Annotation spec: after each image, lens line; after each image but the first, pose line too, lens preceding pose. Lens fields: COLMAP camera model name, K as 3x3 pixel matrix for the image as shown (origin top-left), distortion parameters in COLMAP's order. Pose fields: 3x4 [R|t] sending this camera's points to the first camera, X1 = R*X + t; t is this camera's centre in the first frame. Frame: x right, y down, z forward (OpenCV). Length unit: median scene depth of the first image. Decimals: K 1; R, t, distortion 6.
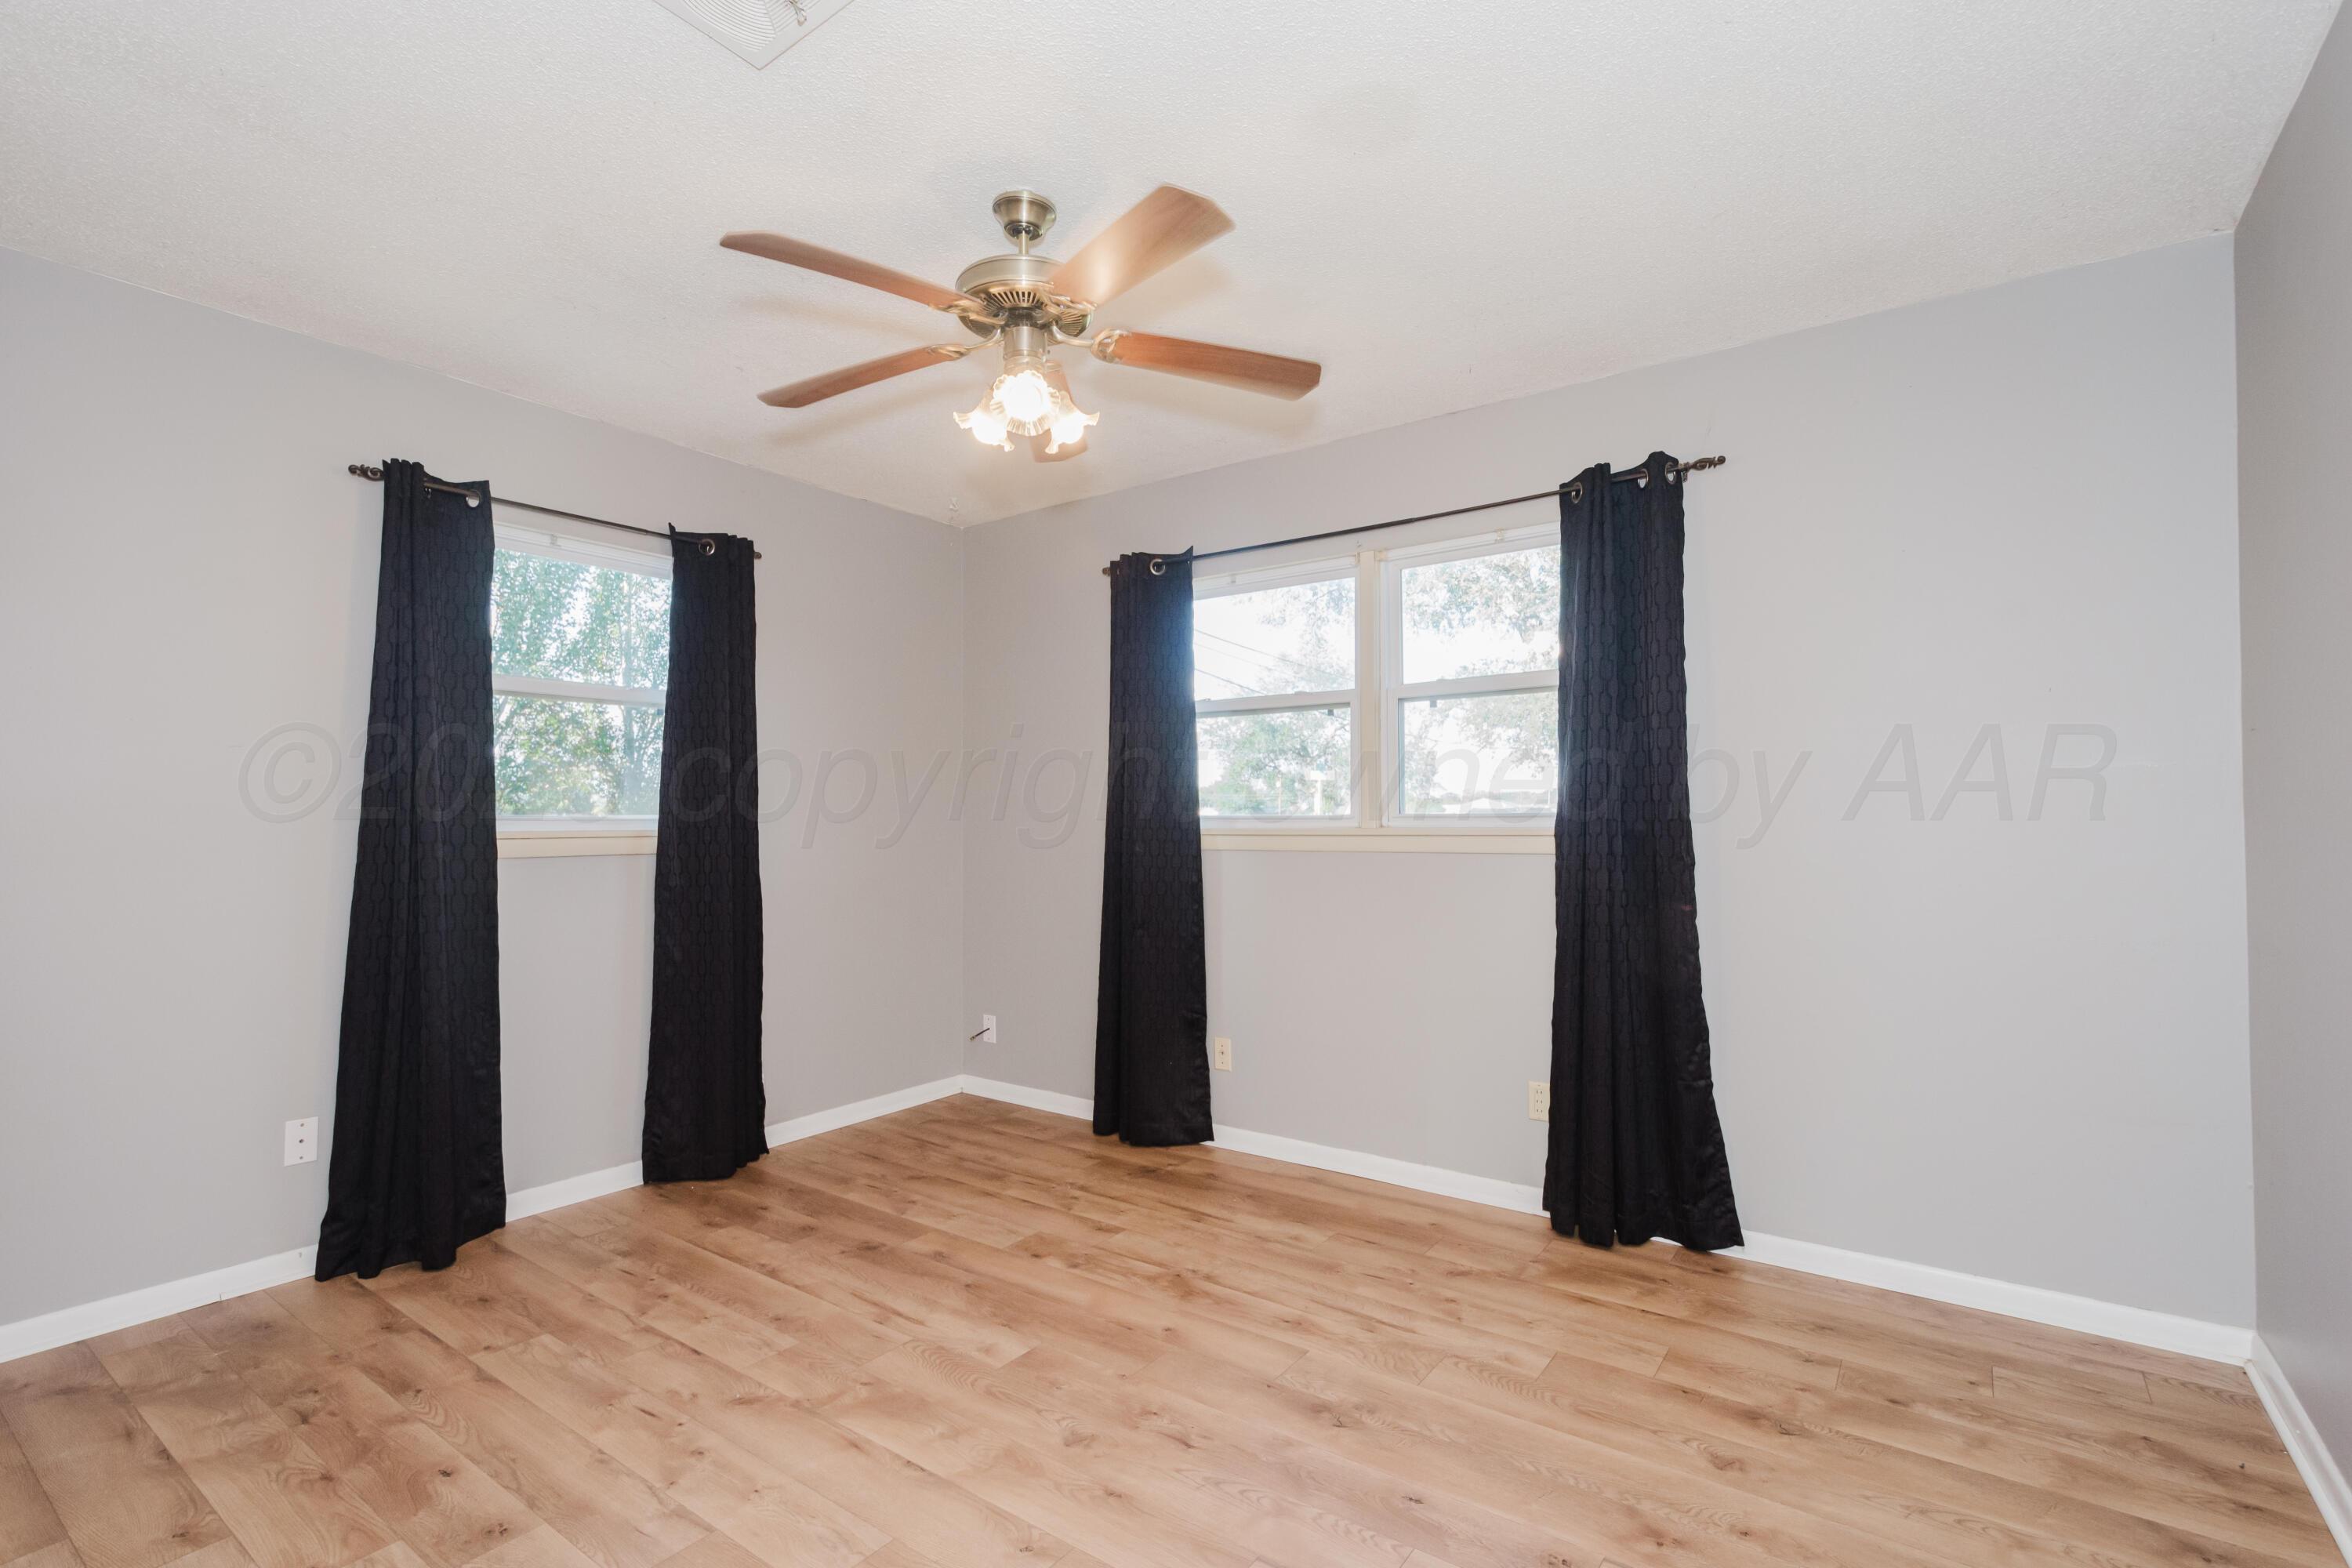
lens RADIAL K [[1063.5, 0, 1176.0], [0, 1063.5, 784.0], [0, 0, 1]] dist [-0.001410, -0.000926]
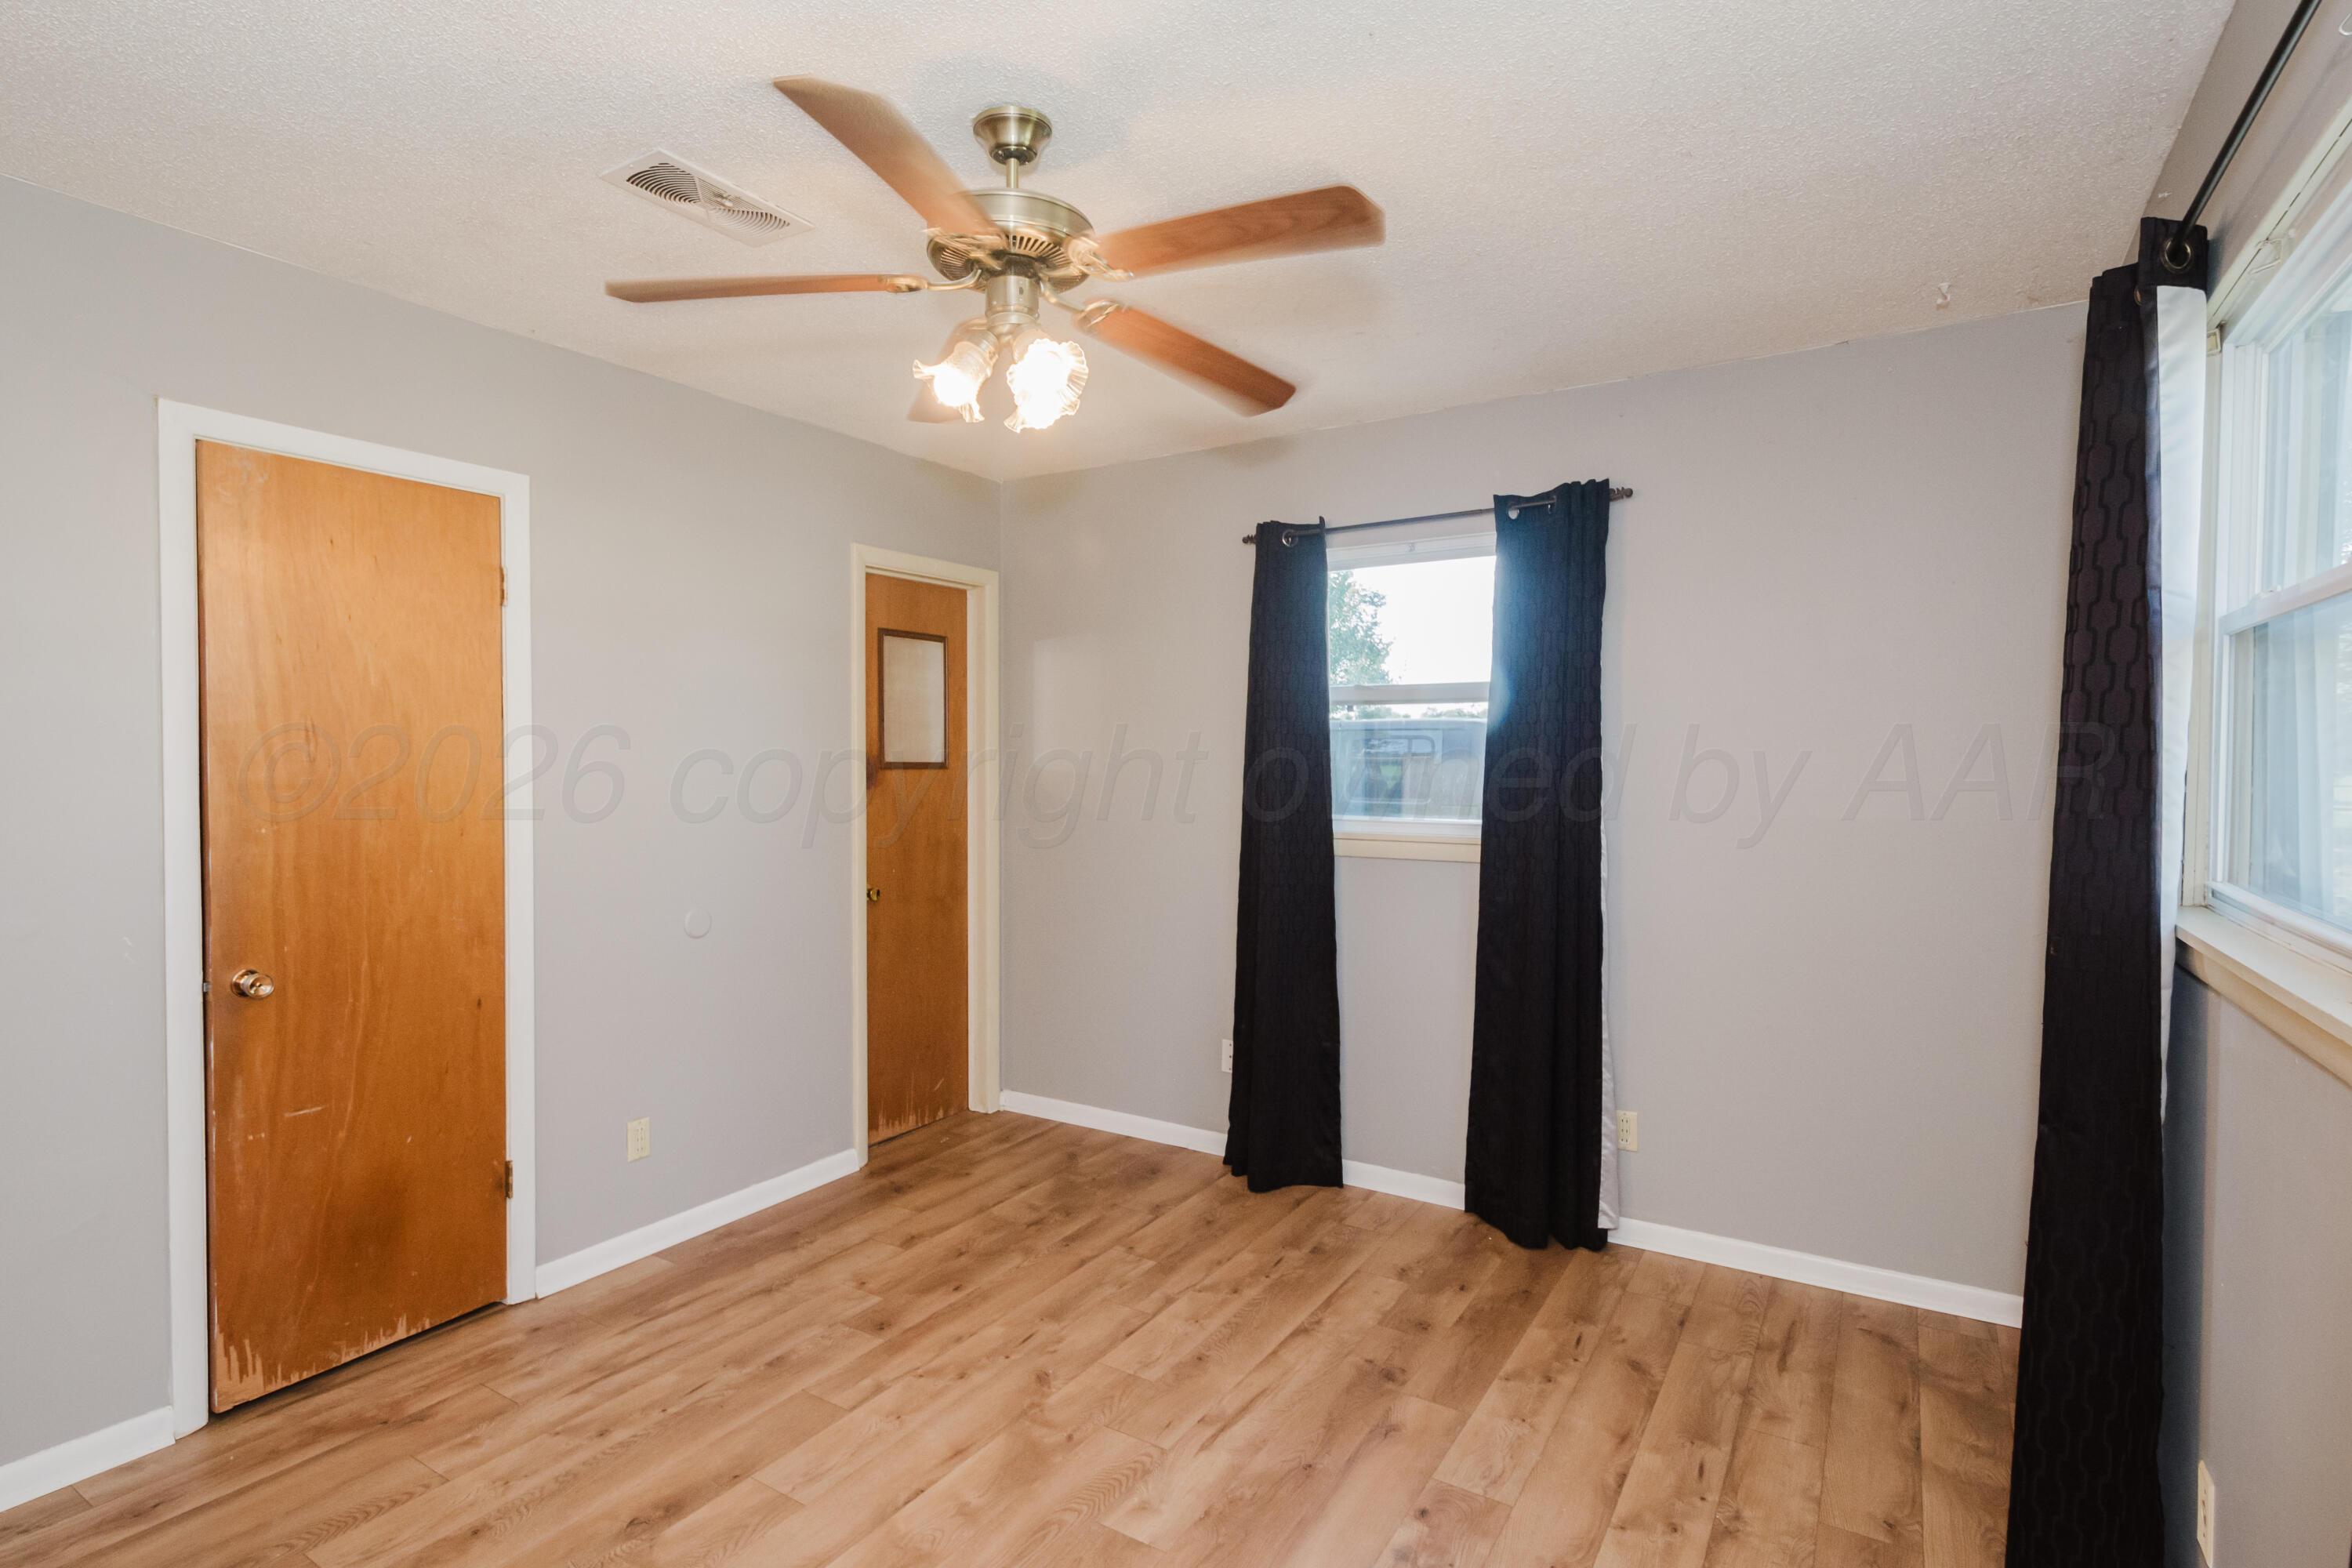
lens RADIAL K [[1159.7, 0, 1176.0], [0, 1159.7, 784.0], [0, 0, 1]] dist [0.003988, 0.000251]
pose [[0.062723, 0.027774, -0.997644, 0.595601], [0.026568, 0.999212, 0.029488, -0.046838], [0.997677, -0.028355, 0.061935, 0.828274]]
